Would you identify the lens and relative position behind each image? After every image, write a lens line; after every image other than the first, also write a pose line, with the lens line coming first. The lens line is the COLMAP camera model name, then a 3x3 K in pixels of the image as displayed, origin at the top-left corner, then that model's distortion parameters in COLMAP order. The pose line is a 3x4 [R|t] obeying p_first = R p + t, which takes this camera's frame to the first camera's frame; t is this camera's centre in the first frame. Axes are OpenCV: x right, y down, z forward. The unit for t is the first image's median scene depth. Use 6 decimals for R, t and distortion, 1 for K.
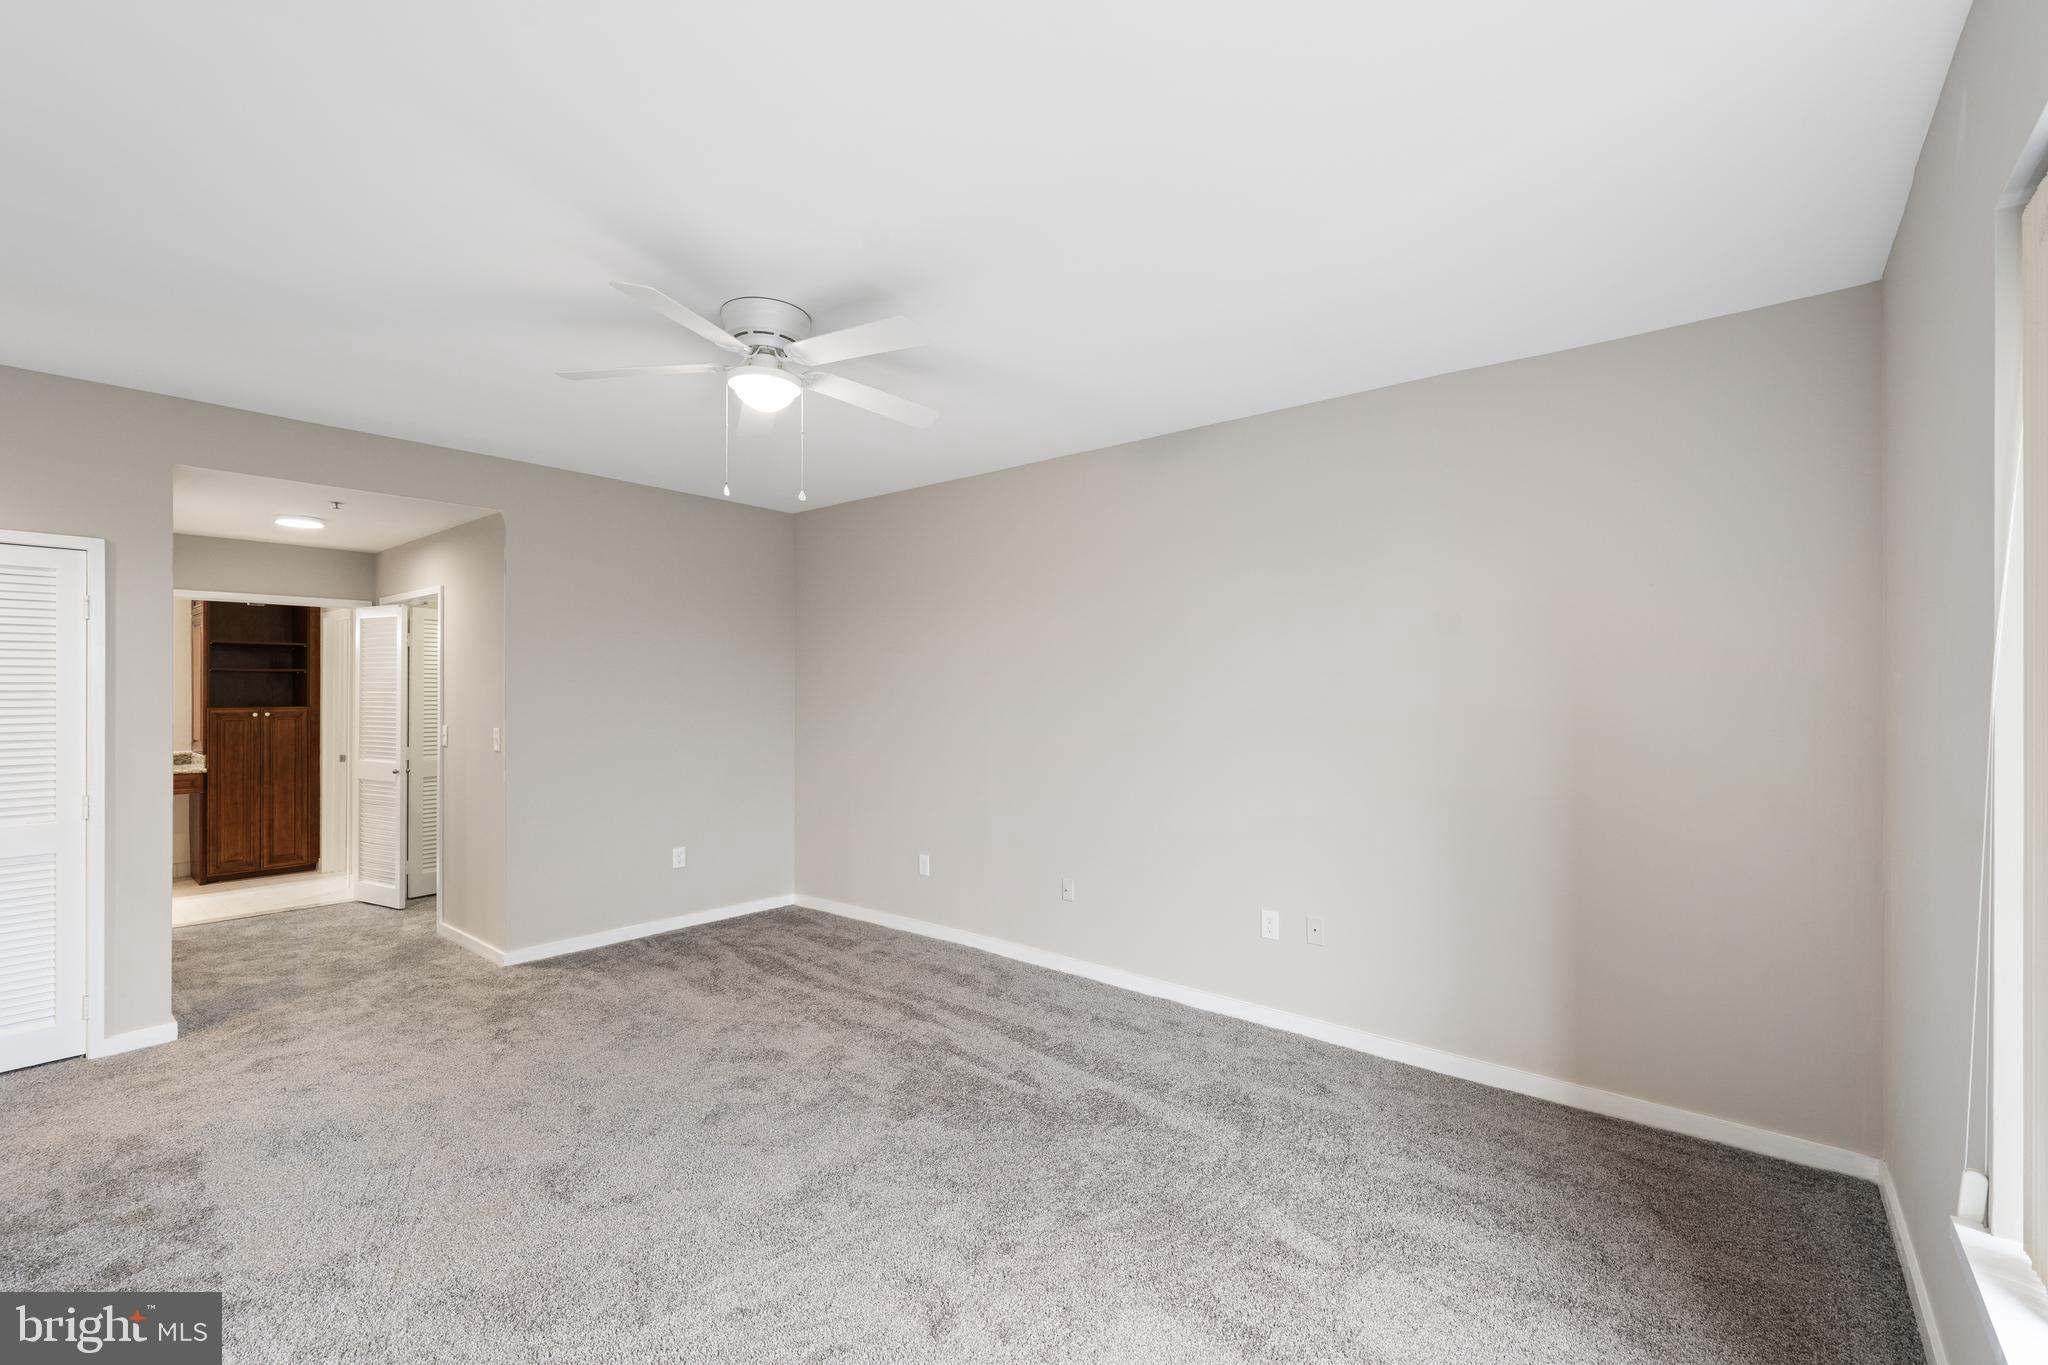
lens RADIAL K [[878.8, 0, 1020.9], [0, 878.8, 698.8], [0, 0, 1]] dist [0.001776, 0.000143]
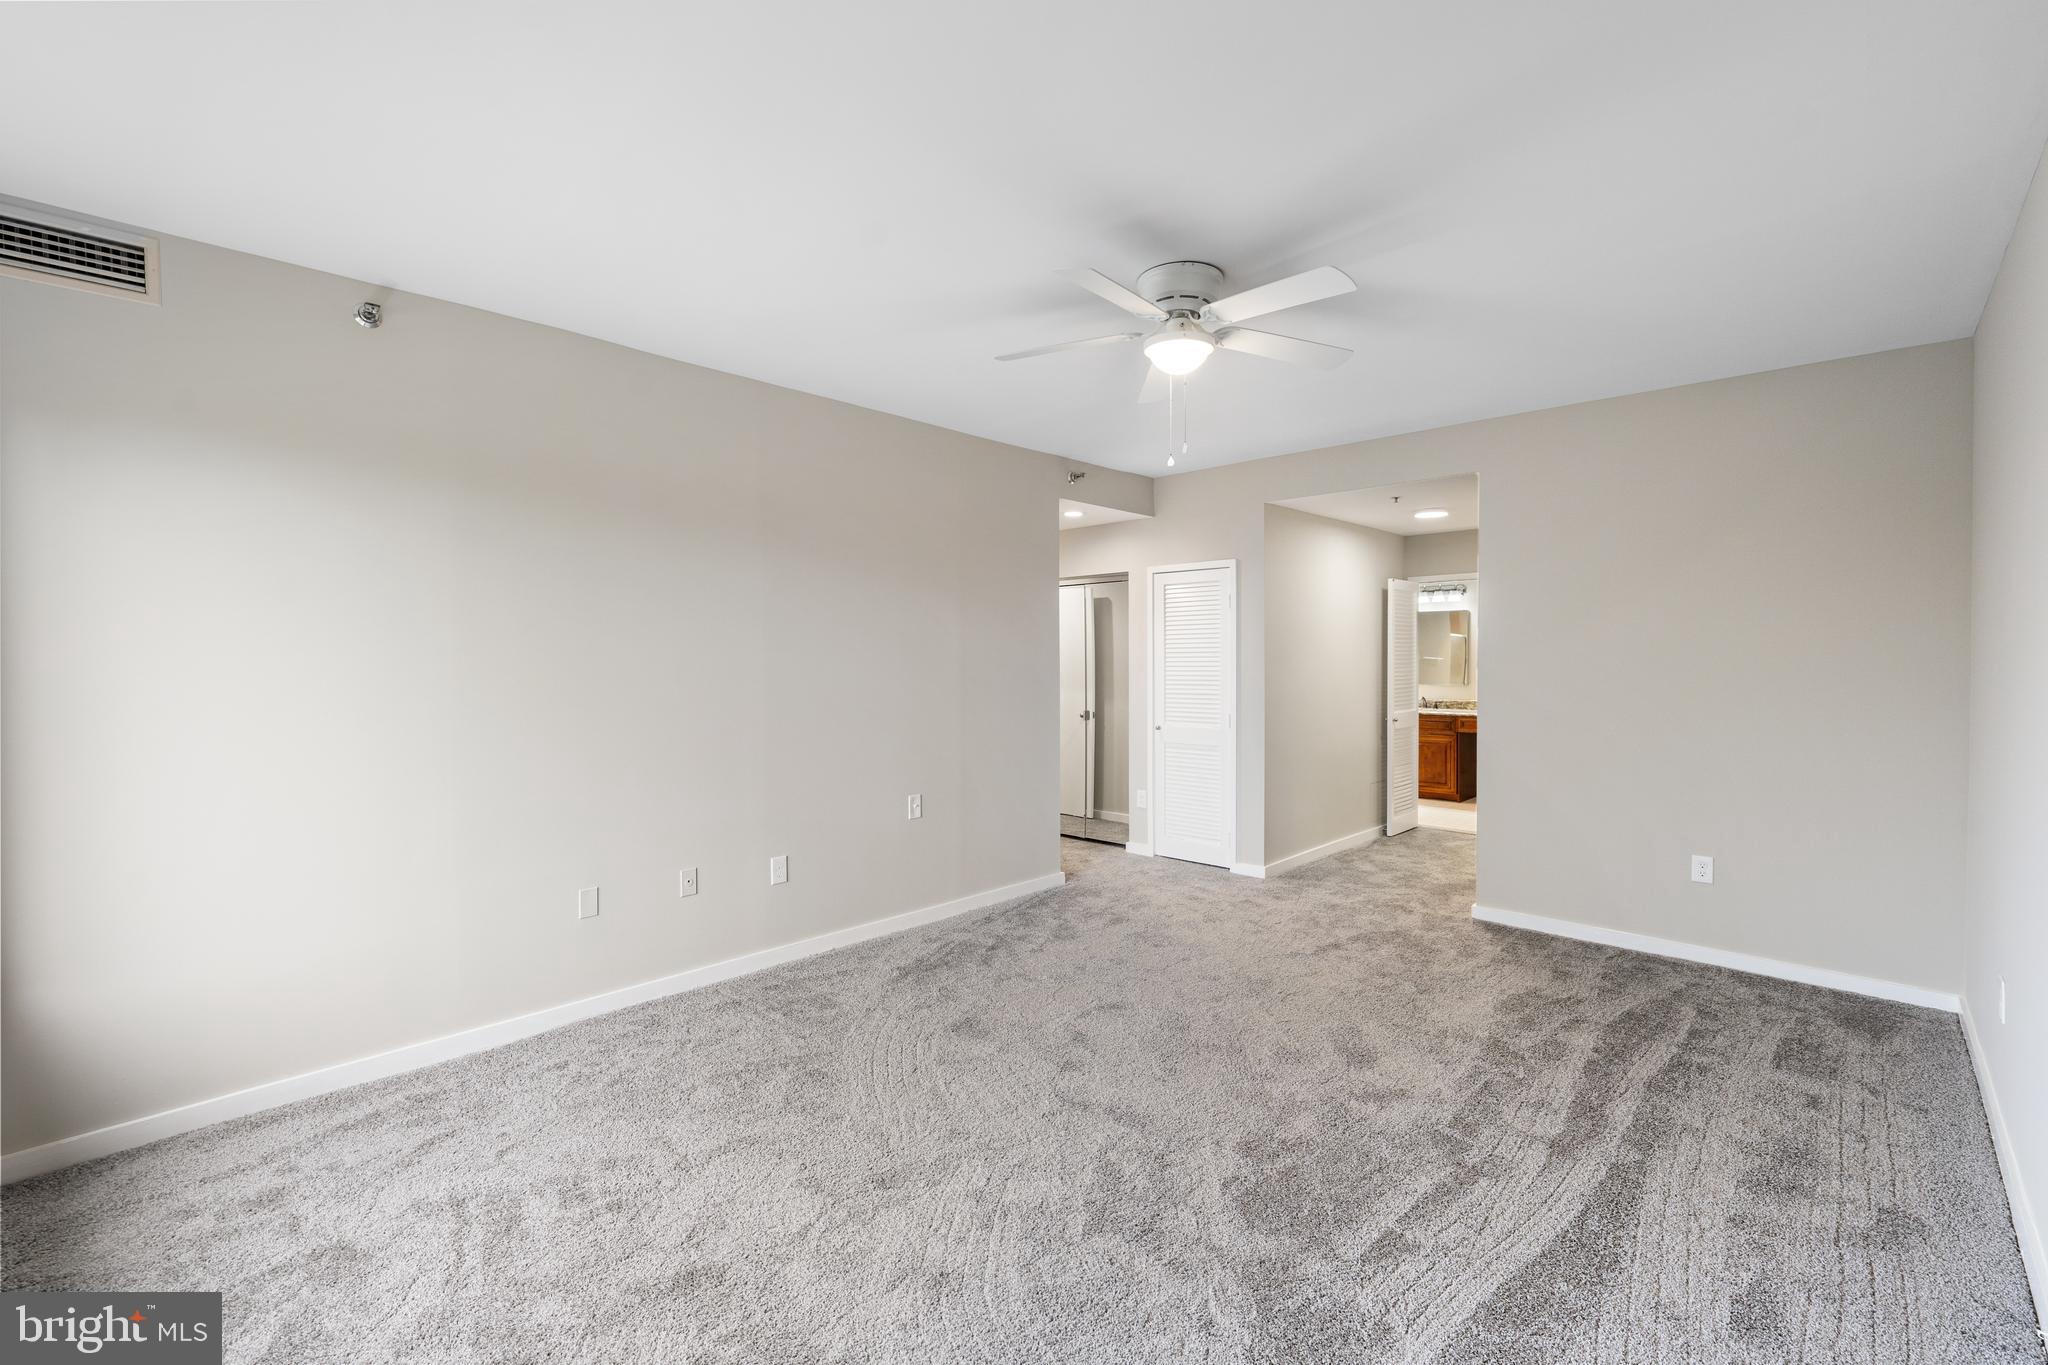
lens RADIAL K [[878.8, 0, 1028.4], [0, 878.8, 668.4], [0, 0, 1]] dist [0.001776, 0.000143]
pose [[-0.065460, 0.019309, -0.997668, 0.494414], [-0.005330, 0.999792, 0.019700, -0.006047], [0.997841, 0.006607, -0.065343, 0.570319]]
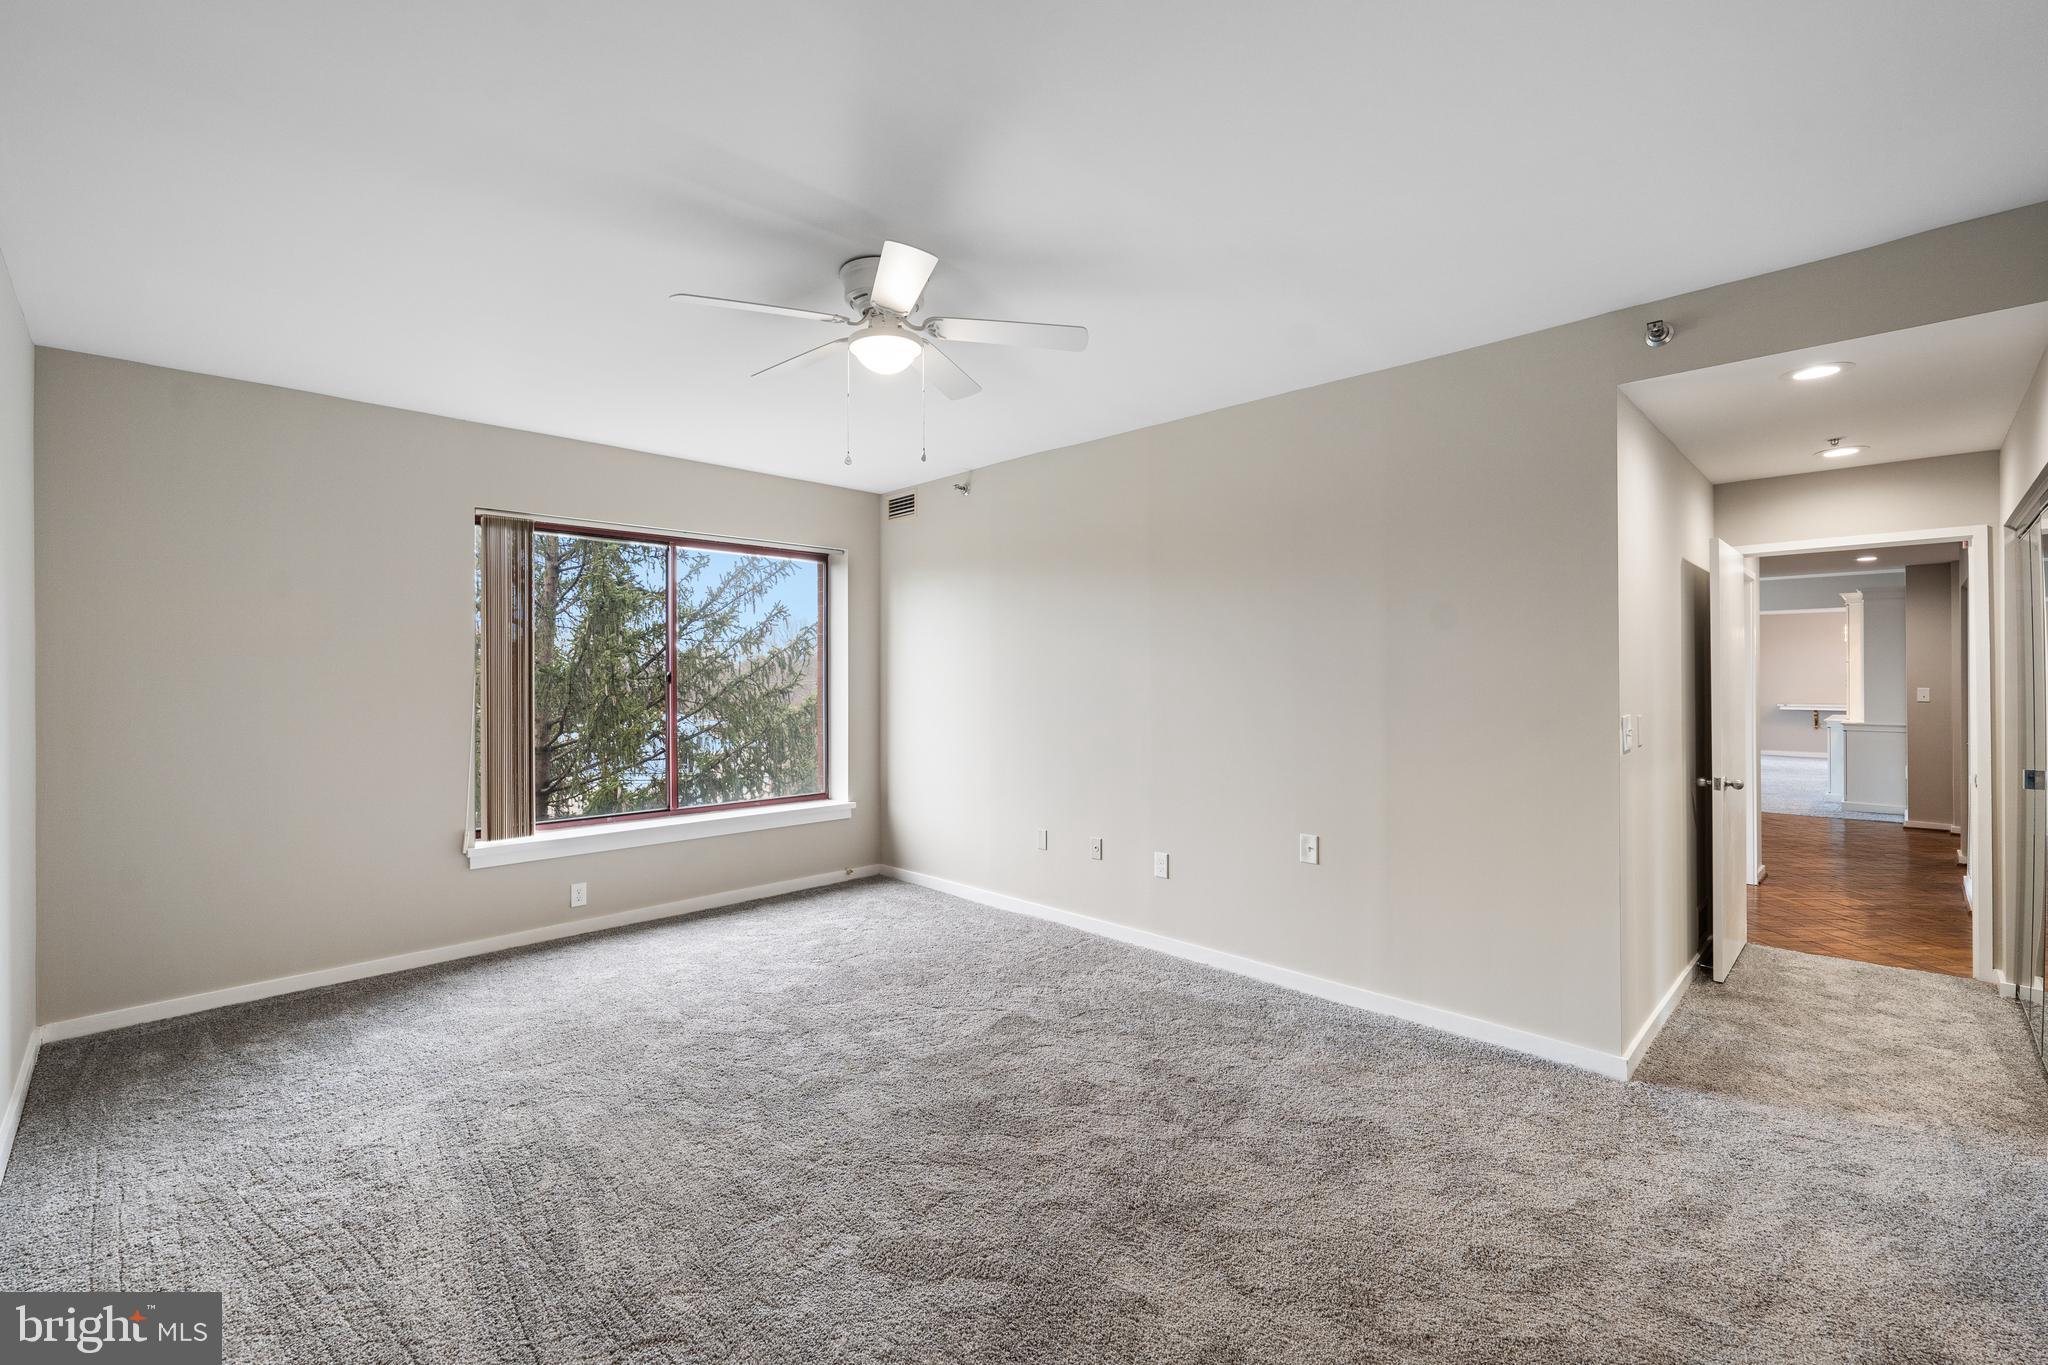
lens RADIAL K [[878.8, 0, 1026.2], [0, 878.8, 671.9], [0, 0, 1]] dist [0.001776, 0.000143]
pose [[-0.995783, 0.008953, 0.091304, -0.346305], [0.009460, 0.999942, 0.005118, -0.003413], [-0.091253, 0.005961, -0.995810, 1.269757]]
